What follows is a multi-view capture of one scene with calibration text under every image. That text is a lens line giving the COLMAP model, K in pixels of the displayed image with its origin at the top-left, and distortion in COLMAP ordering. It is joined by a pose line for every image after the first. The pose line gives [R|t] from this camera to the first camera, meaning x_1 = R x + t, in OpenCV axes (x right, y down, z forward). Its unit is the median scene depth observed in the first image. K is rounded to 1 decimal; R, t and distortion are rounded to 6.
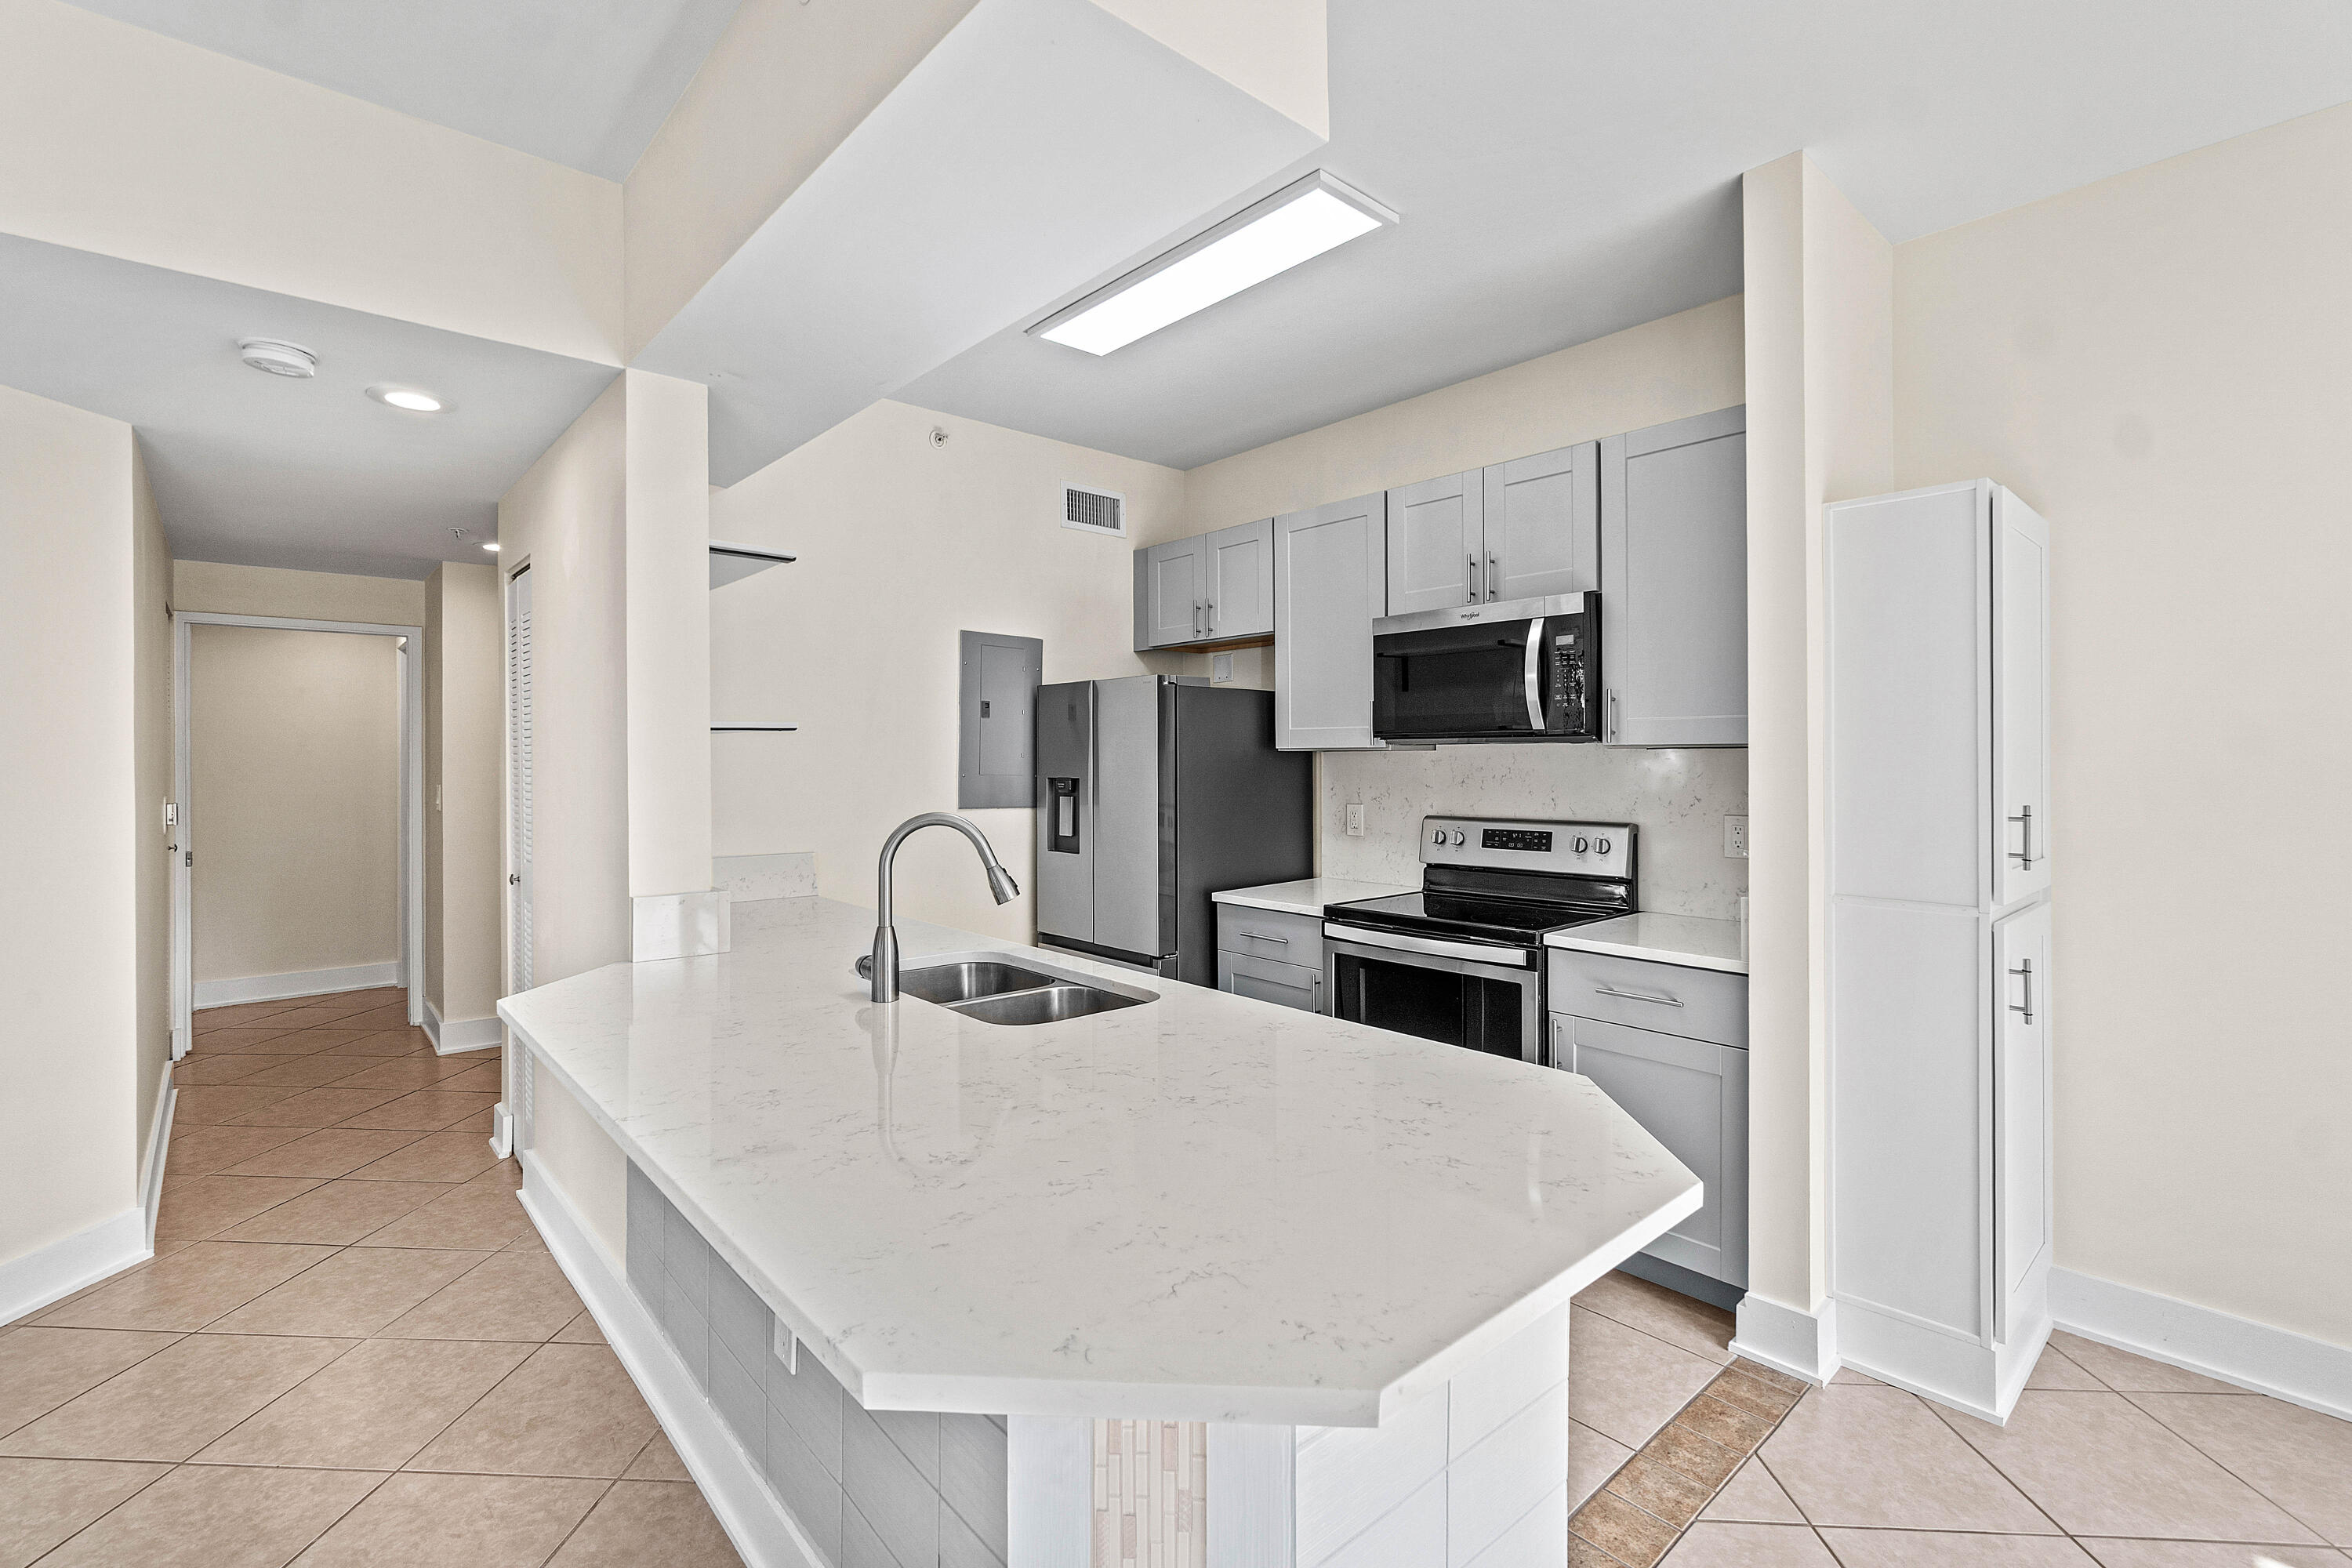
lens RADIAL K [[1034.4, 0, 1180.0], [0, 1034.4, 748.3], [0, 0, 1]] dist [0.002754, 0.000124]
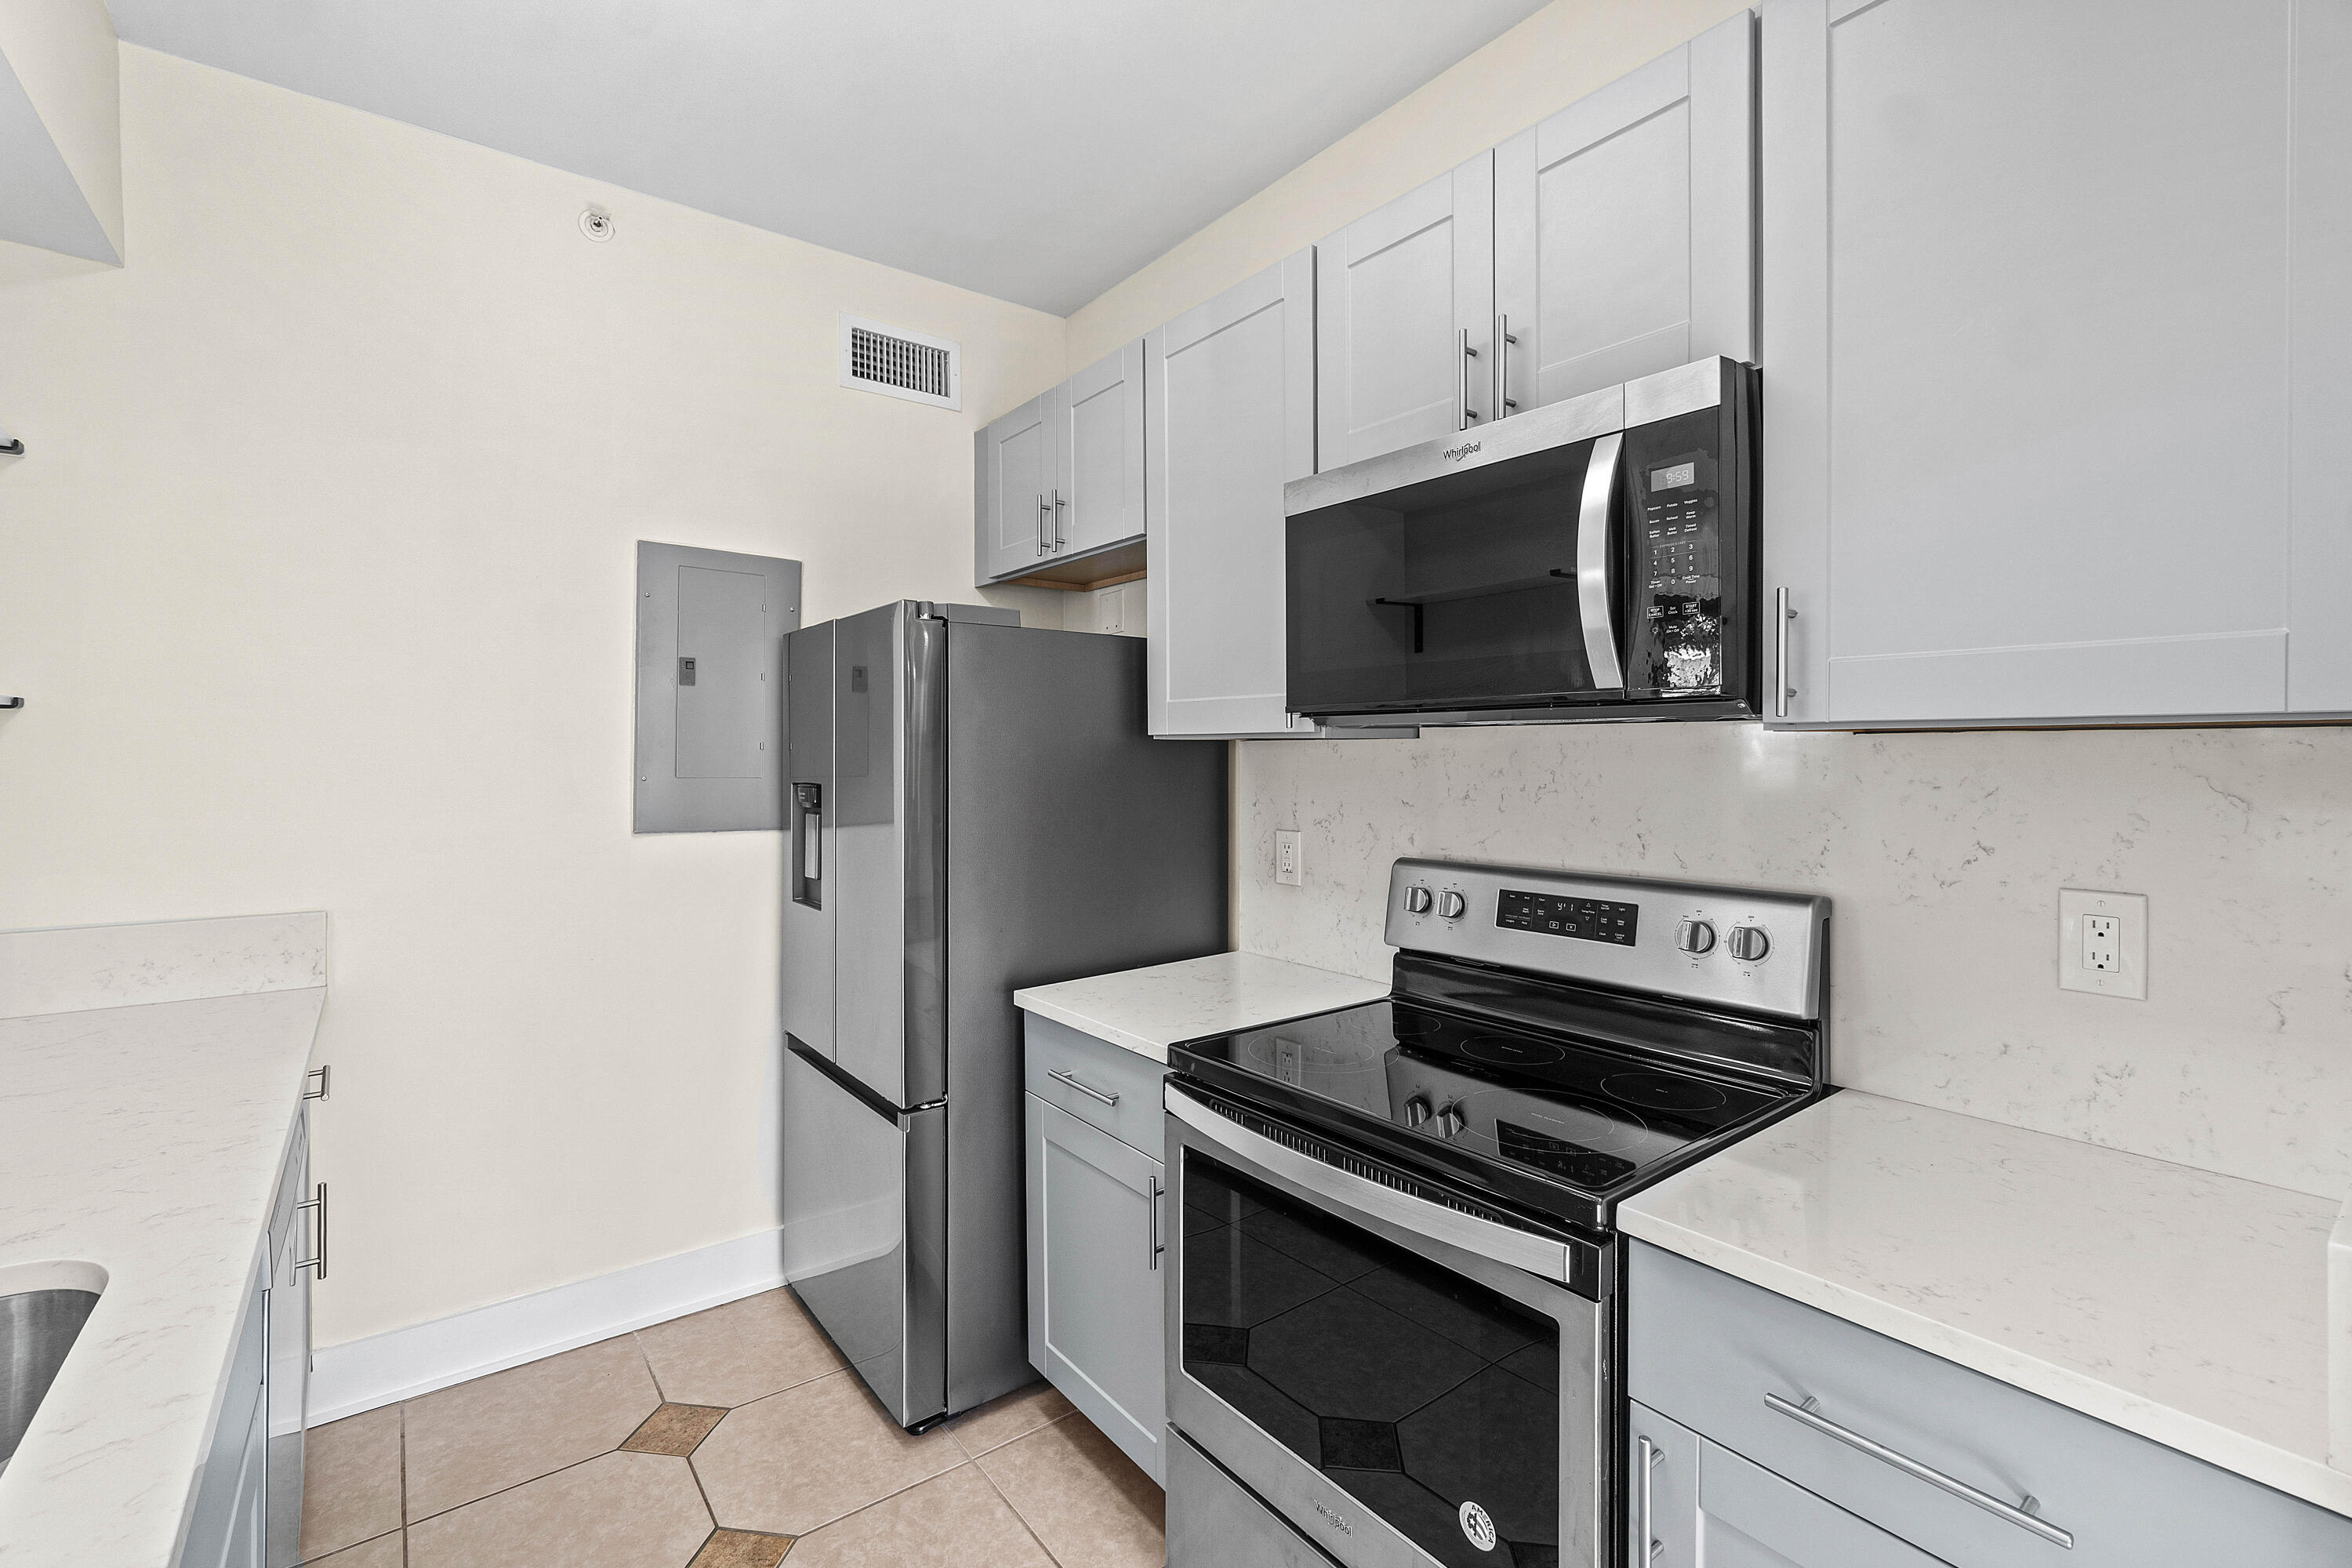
lens RADIAL K [[1029.6, 0, 1166.3], [0, 1029.6, 747.1], [0, 0, 1]] dist [0.000096, 0.000024]
pose [[0.996719, 0.002533, -0.080900, 0.169597], [-0.001998, 0.999976, 0.006684, 0.003542], [0.080915, -0.006500, 0.996700, 0.478065]]
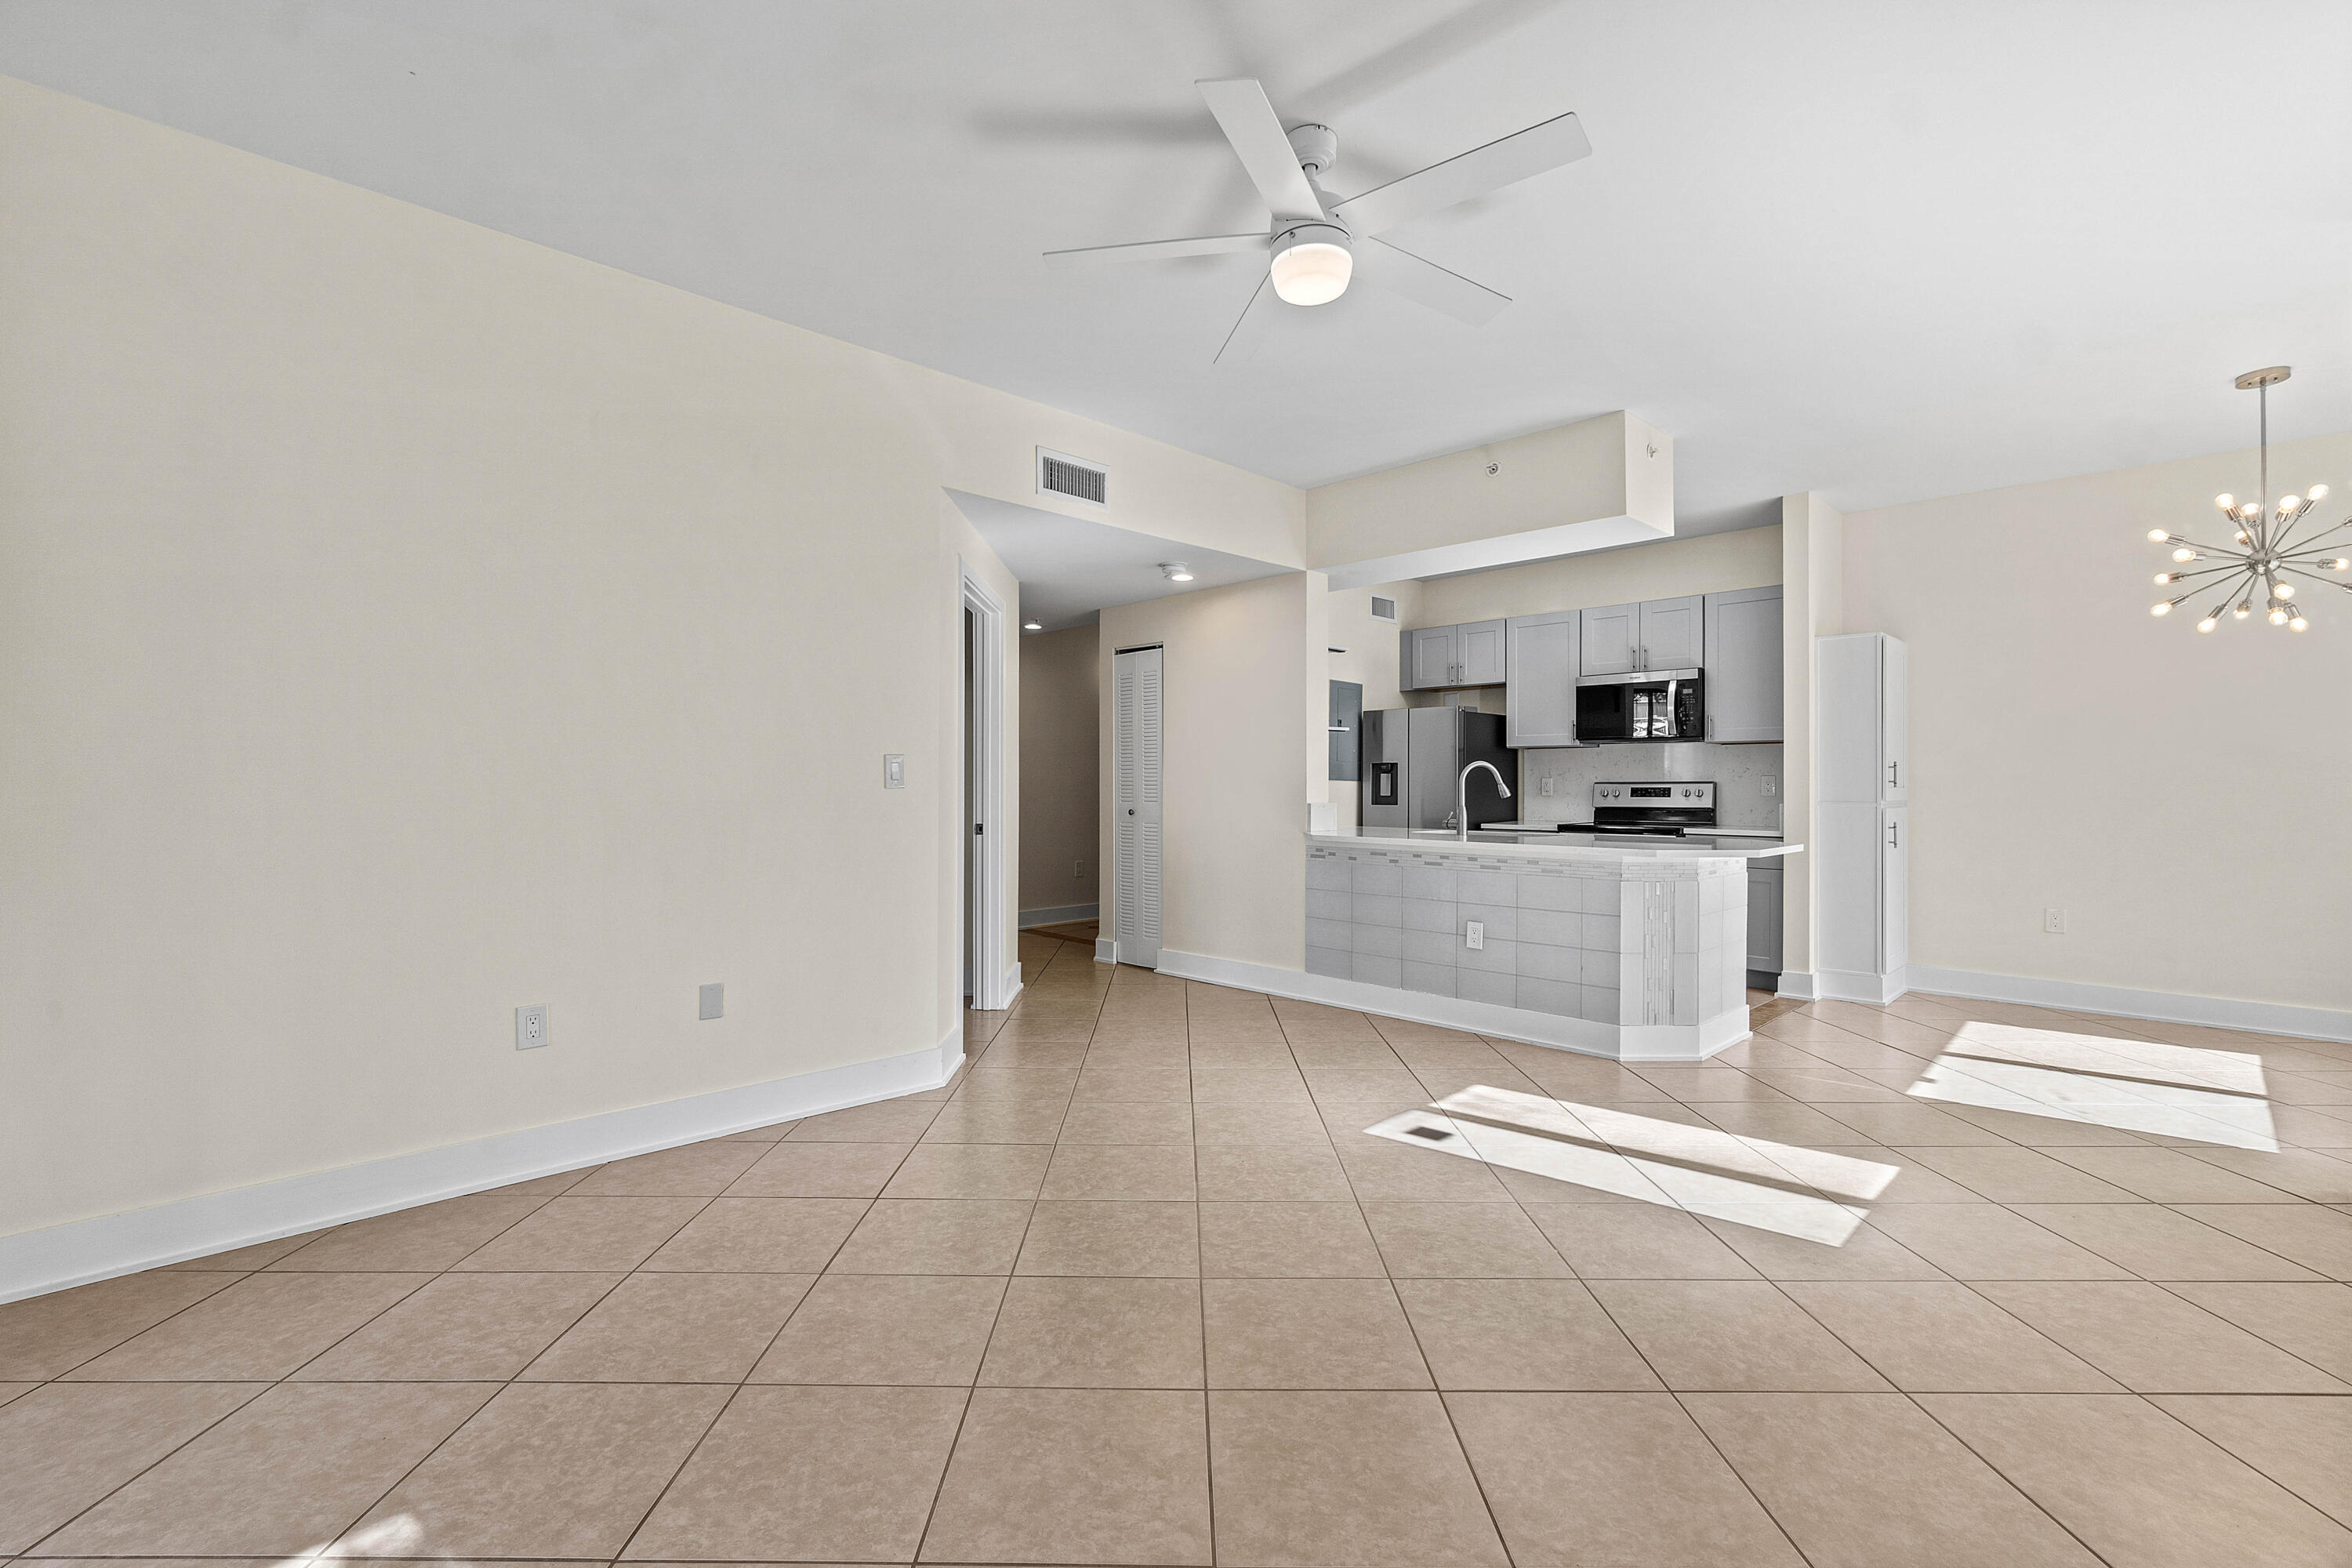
lens RADIAL K [[1037.0, 0, 1166.2], [0, 1037.0, 773.5], [0, 0, 1]] dist [-0.002679, -0.000105]
pose [[0.998720, 0.005304, 0.050303, -0.671741], [-0.005279, 0.999986, -0.000633, 0.058210], [-0.050306, 0.000367, 0.998734, -0.885951]]
